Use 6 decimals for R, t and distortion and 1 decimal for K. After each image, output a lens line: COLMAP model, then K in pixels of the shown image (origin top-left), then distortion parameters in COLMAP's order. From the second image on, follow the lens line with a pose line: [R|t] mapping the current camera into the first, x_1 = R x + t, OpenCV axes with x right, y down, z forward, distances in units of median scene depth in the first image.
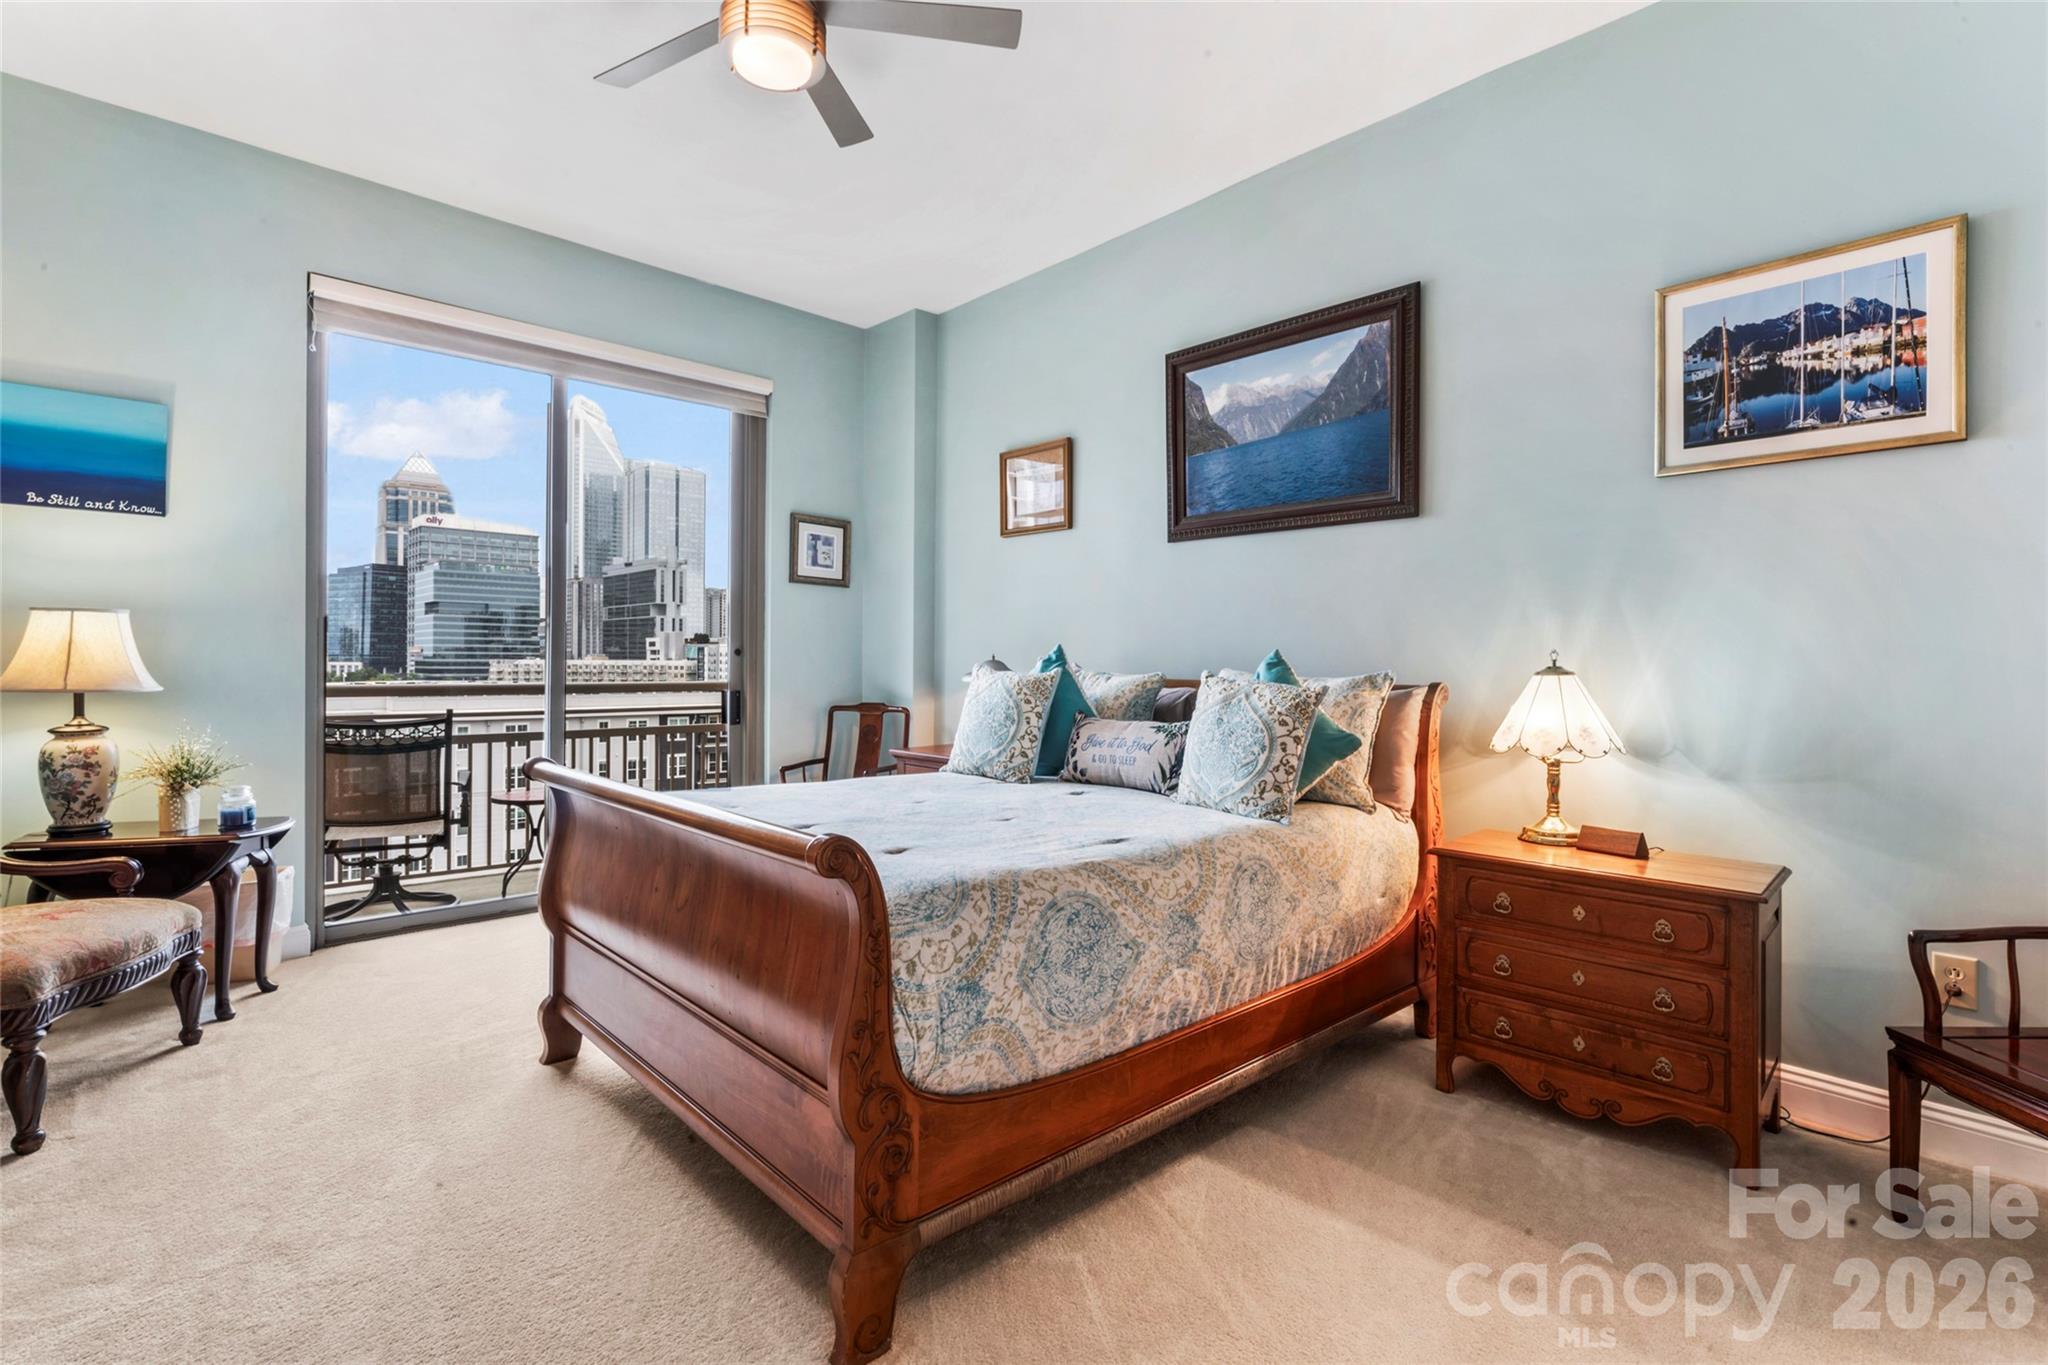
lens RADIAL K [[949.7, 0, 1035.1], [0, 949.7, 654.6], [0, 0, 1]] dist [-0.002242, 0.000187]
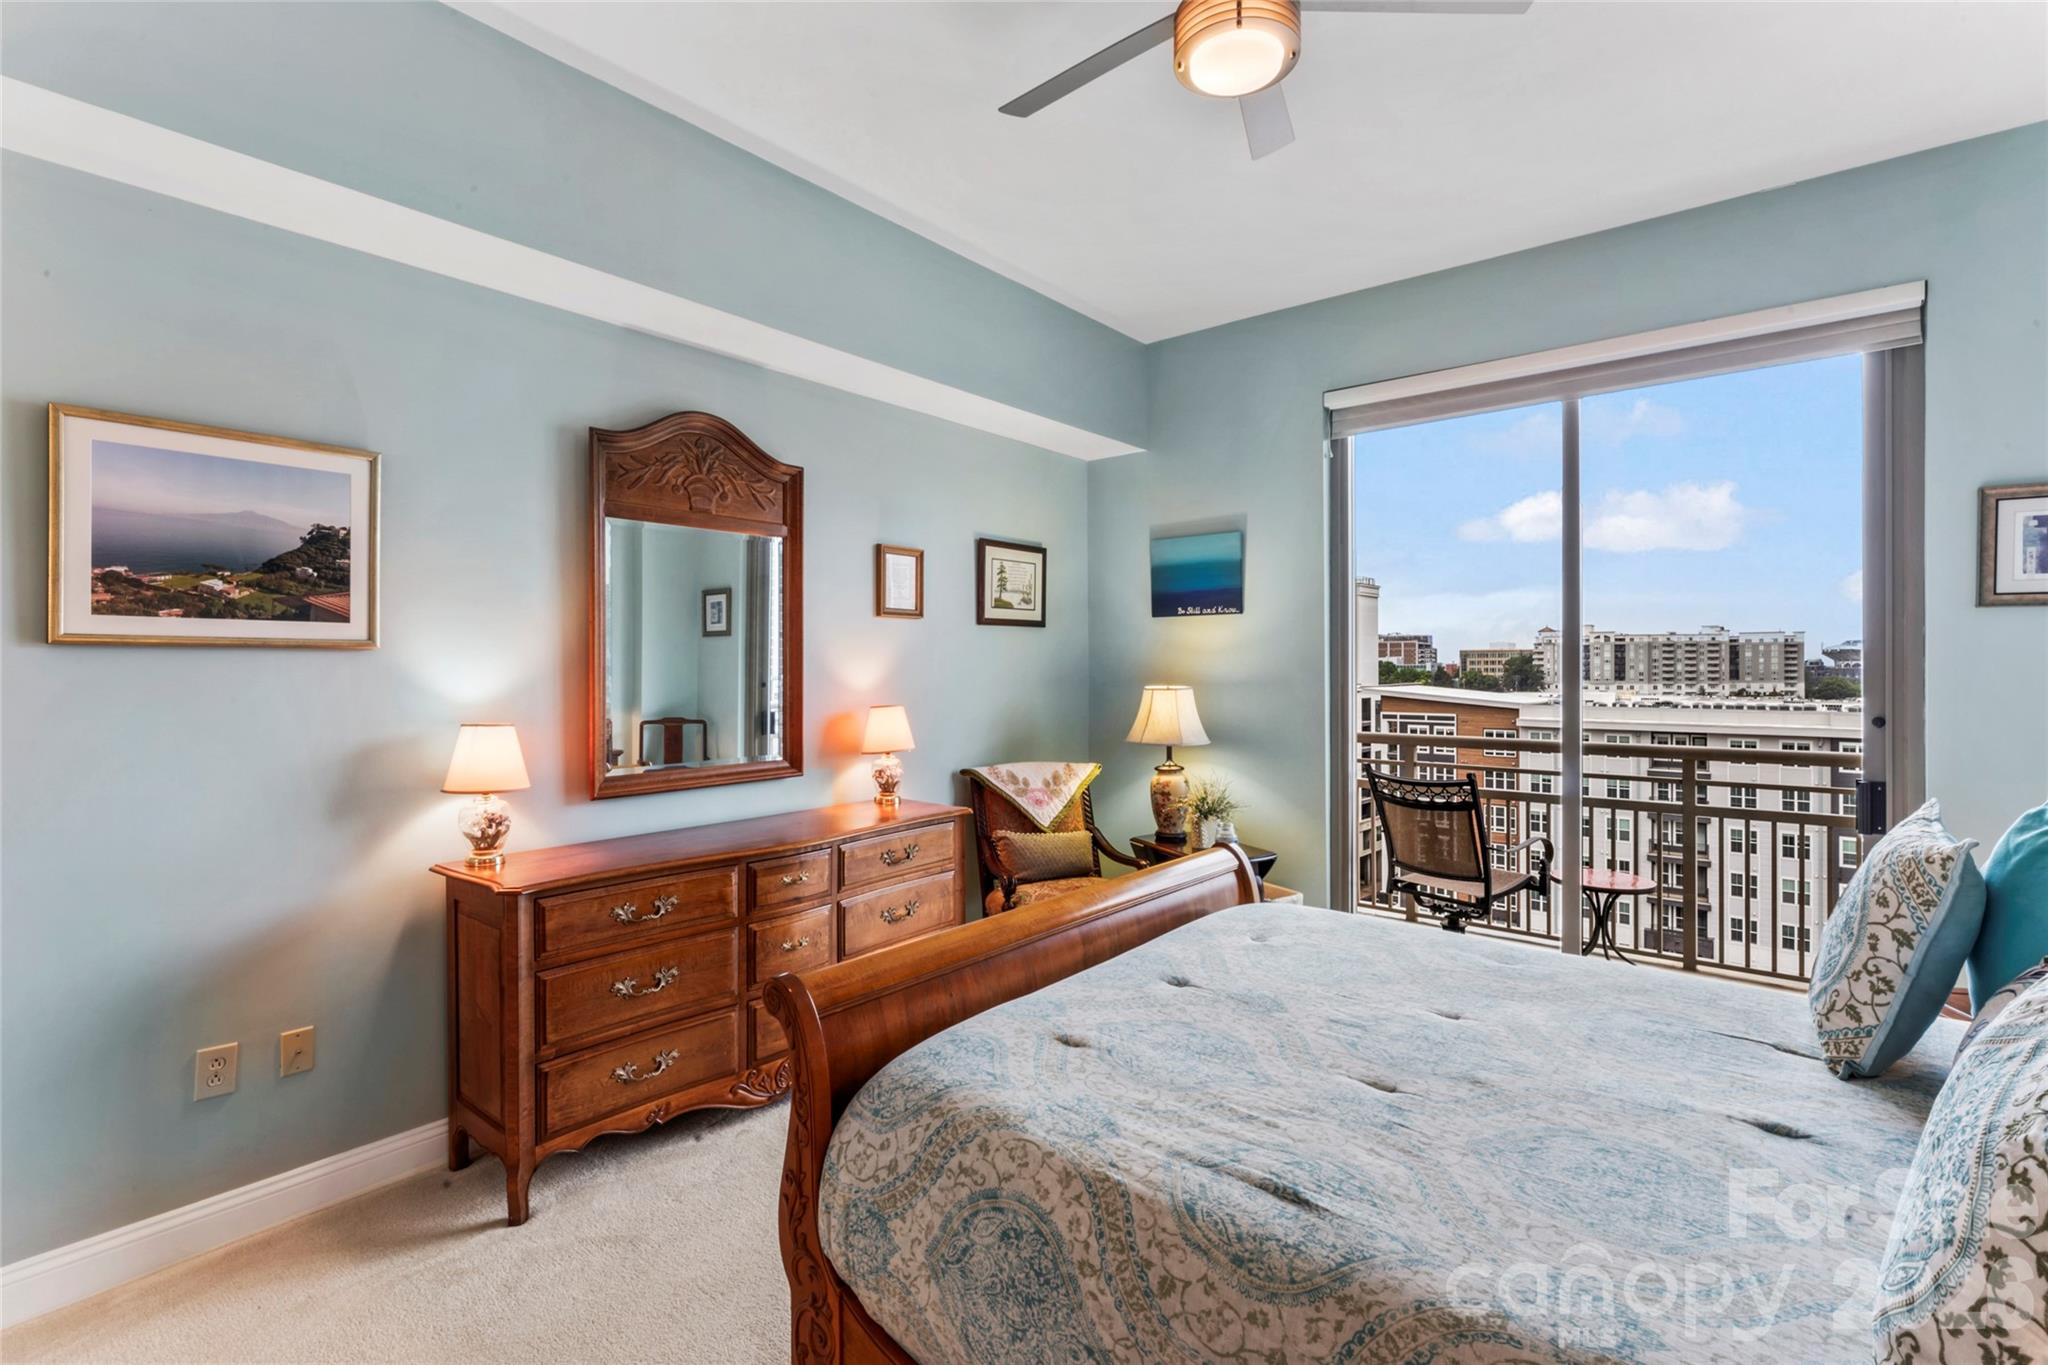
lens RADIAL K [[949.7, 0, 1014.7], [0, 949.7, 669.4], [0, 0, 1]] dist [-0.002242, 0.000187]
pose [[0.112701, -0.005289, -0.993615, 0.426808], [0.011660, 0.999924, -0.004000, -0.070019], [0.993561, -0.011135, 0.112754, 0.567647]]
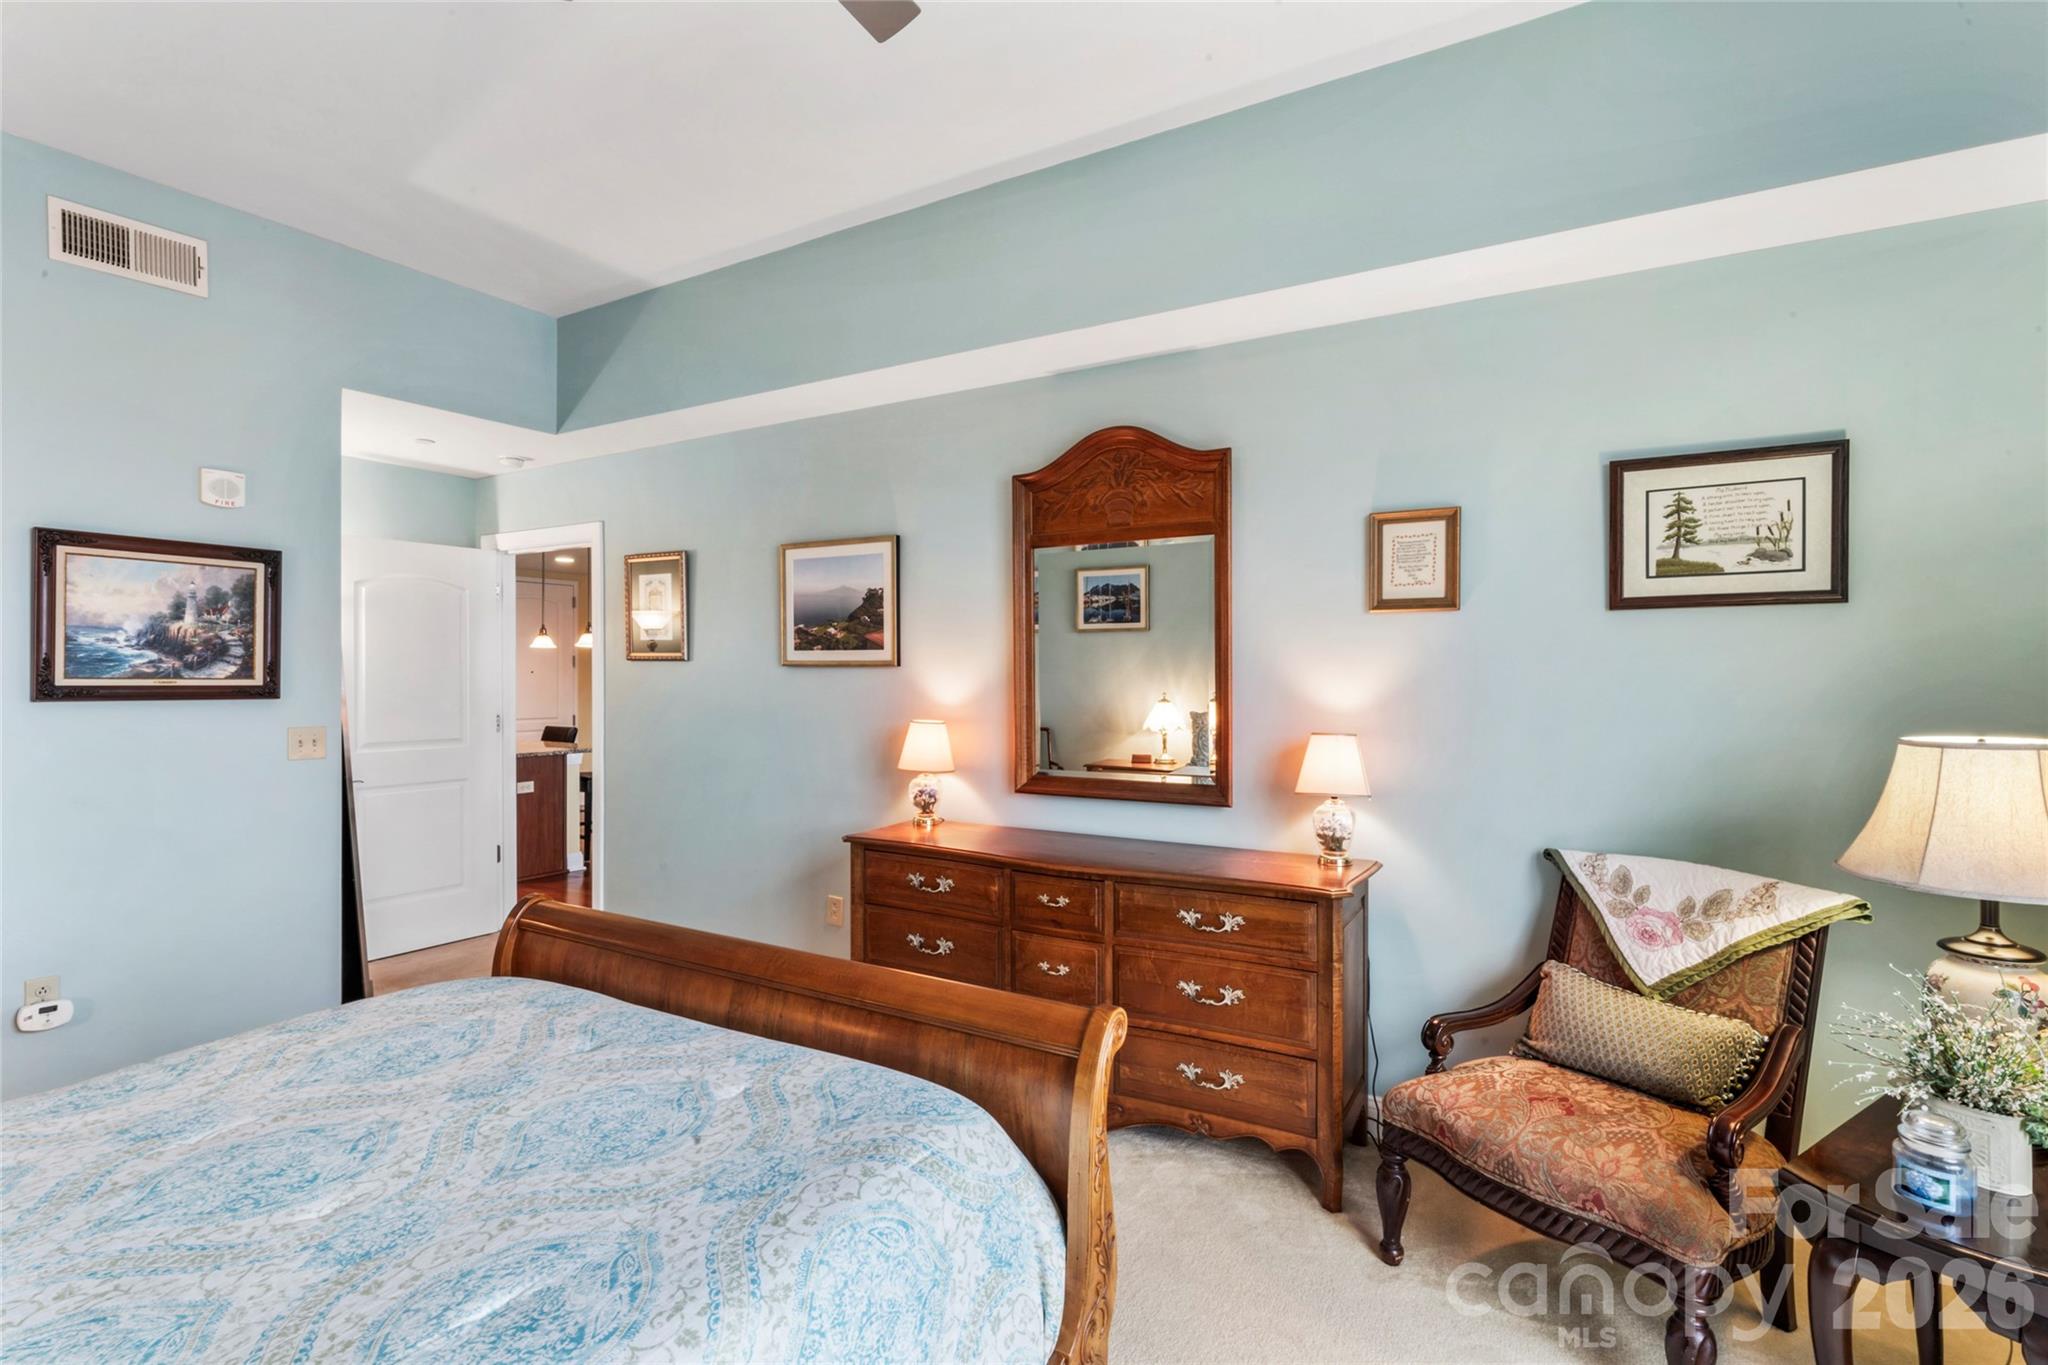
lens RADIAL K [[949.7, 0, 1026.8], [0, 949.7, 678.4], [0, 0, 1]] dist [-0.002242, 0.000187]
pose [[-0.961807, -0.006395, -0.273652, -0.275819], [-0.005101, 0.999972, -0.005441, -0.076160], [0.273680, -0.003837, -0.961813, 1.337095]]
